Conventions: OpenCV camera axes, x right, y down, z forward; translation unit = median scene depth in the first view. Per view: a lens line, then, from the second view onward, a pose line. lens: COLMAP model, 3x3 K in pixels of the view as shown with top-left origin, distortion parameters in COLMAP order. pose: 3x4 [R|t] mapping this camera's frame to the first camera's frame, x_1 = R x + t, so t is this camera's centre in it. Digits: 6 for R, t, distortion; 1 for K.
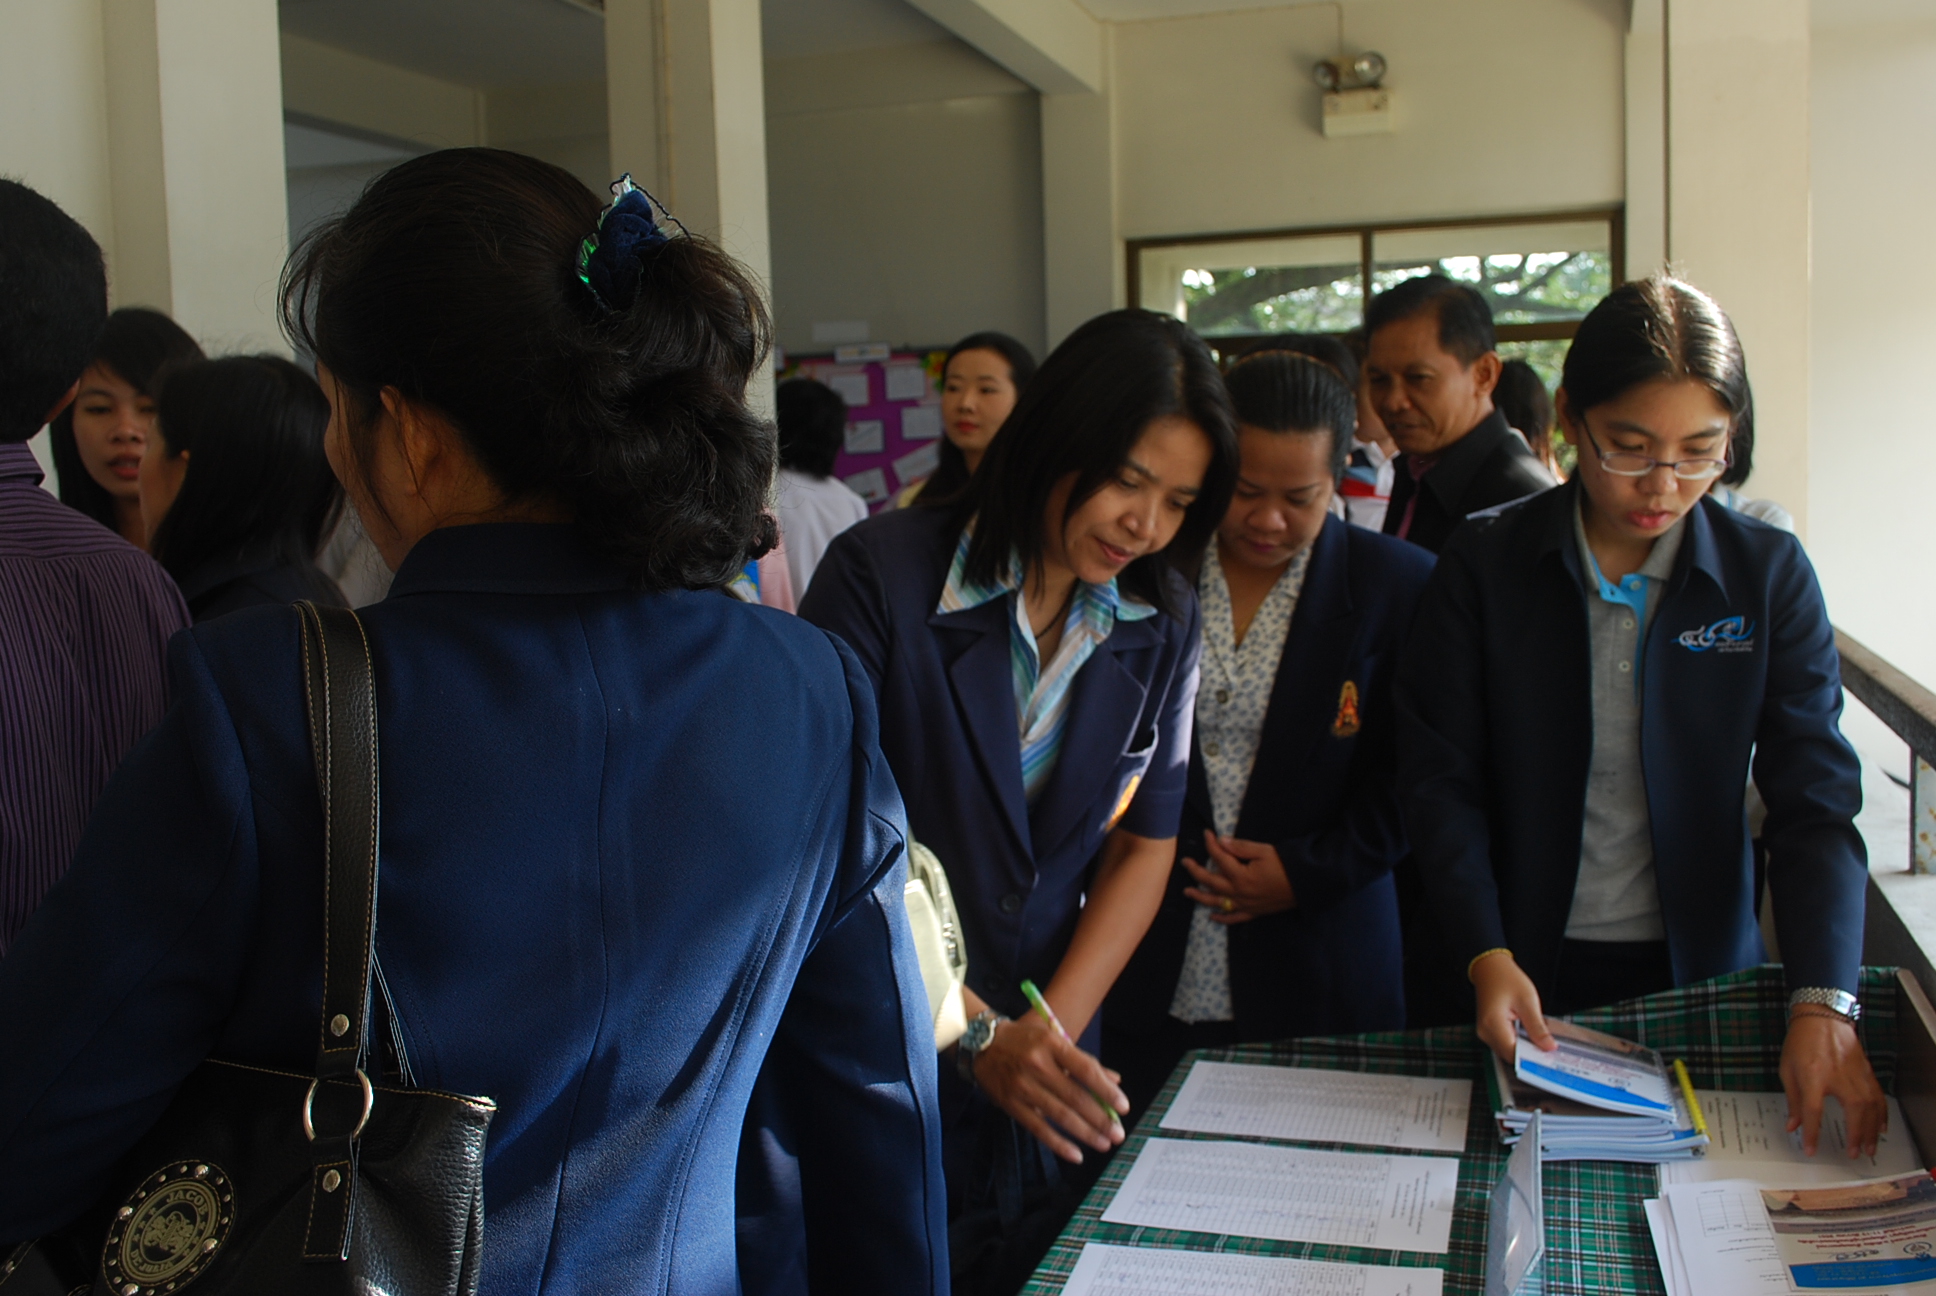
lens RADIAL K [[1870.7, 0, 968.0], [0, 1870.7, 648.0], [0, 0, 1]] dist [-0.068761, 0.014964]
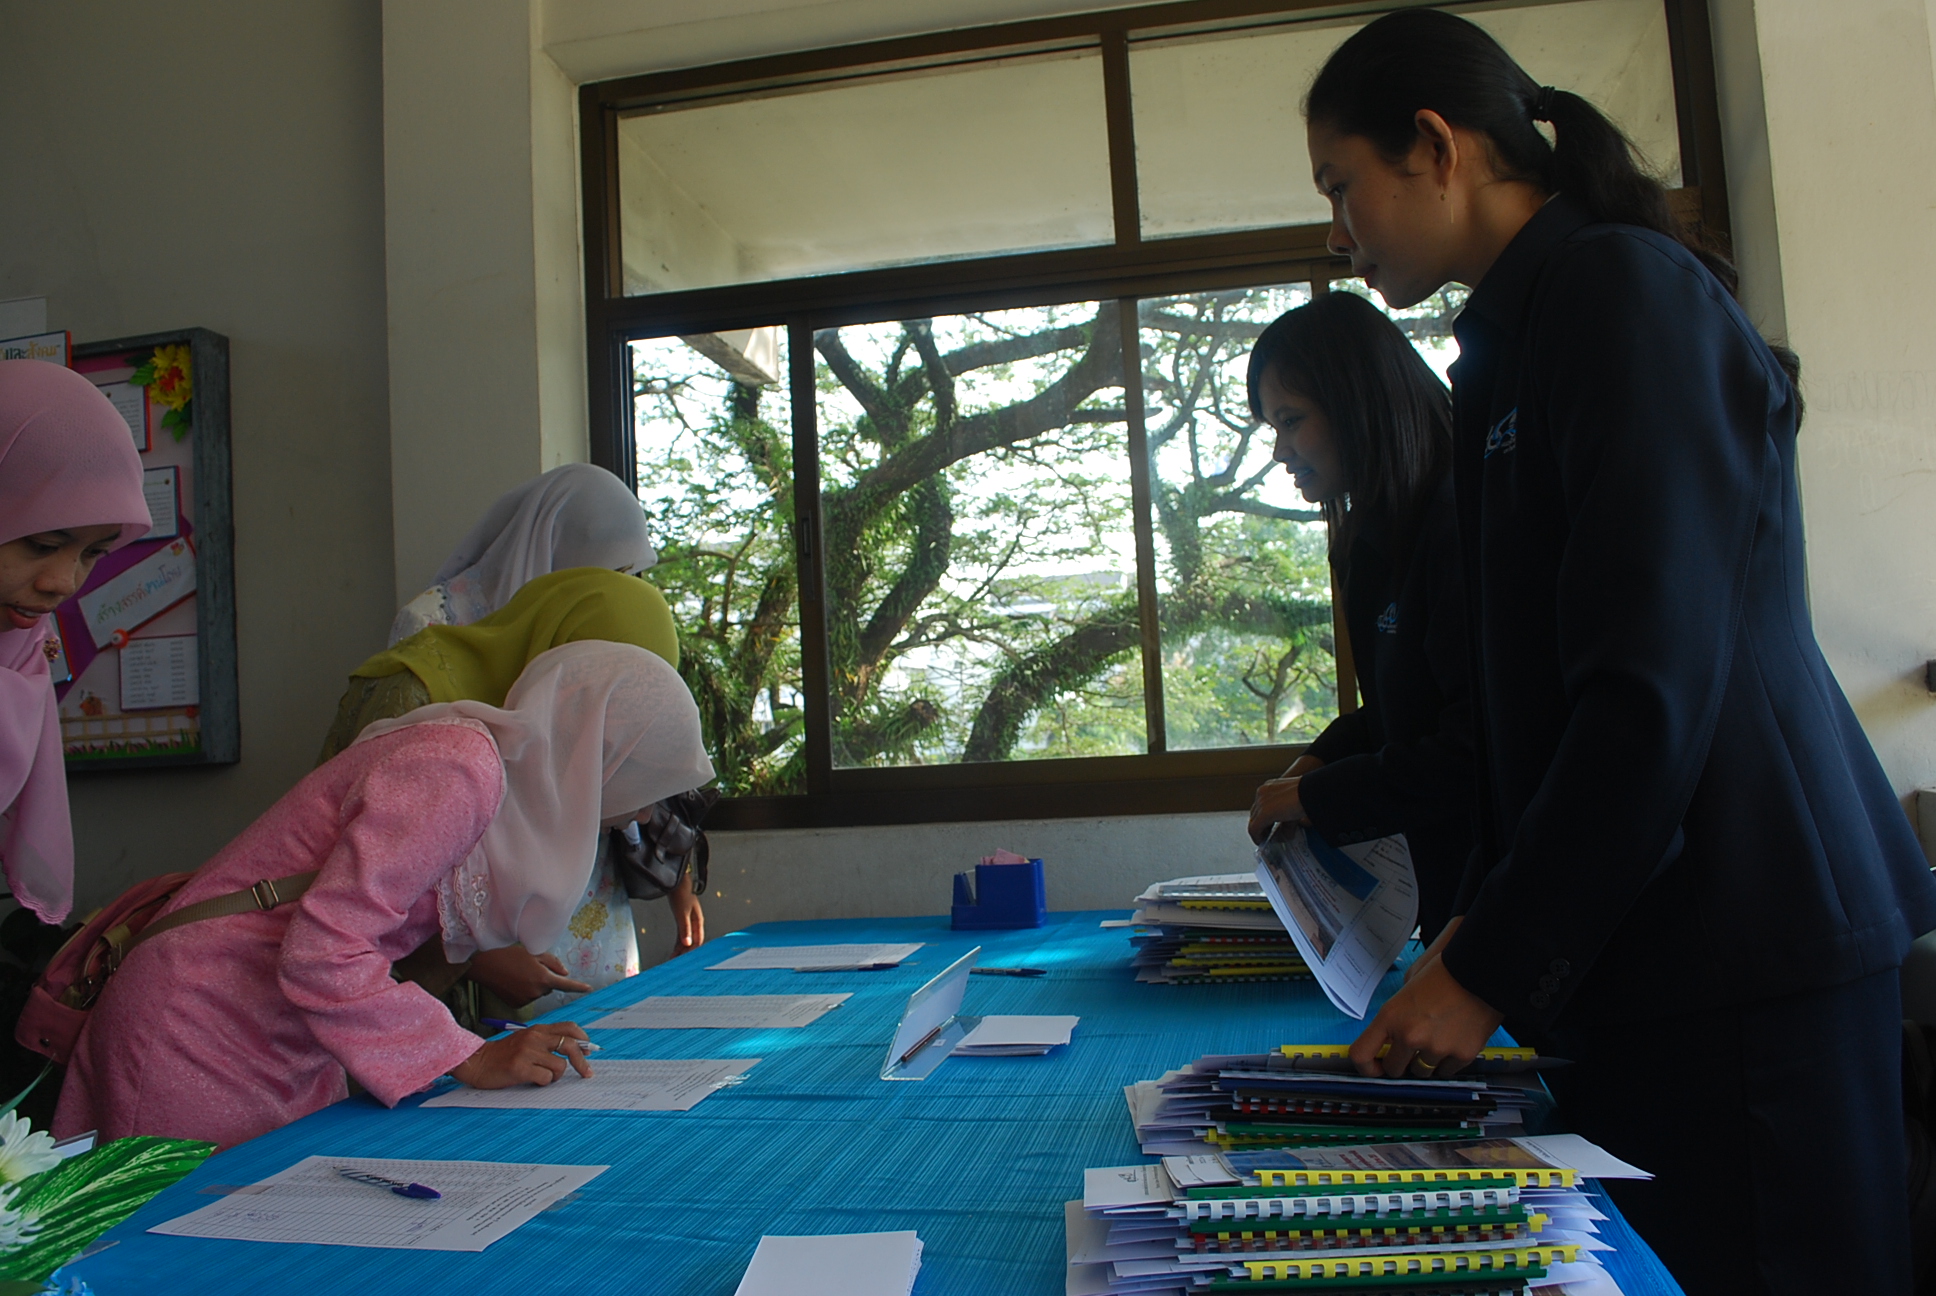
lens RADIAL K [[1513.1, 0, 921.4], [0, 1513.1, 645.5], [0, 0, 1]] dist [-0.070031, 0.004224]
pose [[0.992866, -0.022796, 0.117034, 0.120466], [0.039644, 0.988824, -0.143719, -0.030800], [-0.112450, 0.147333, 0.982674, 0.652968]]
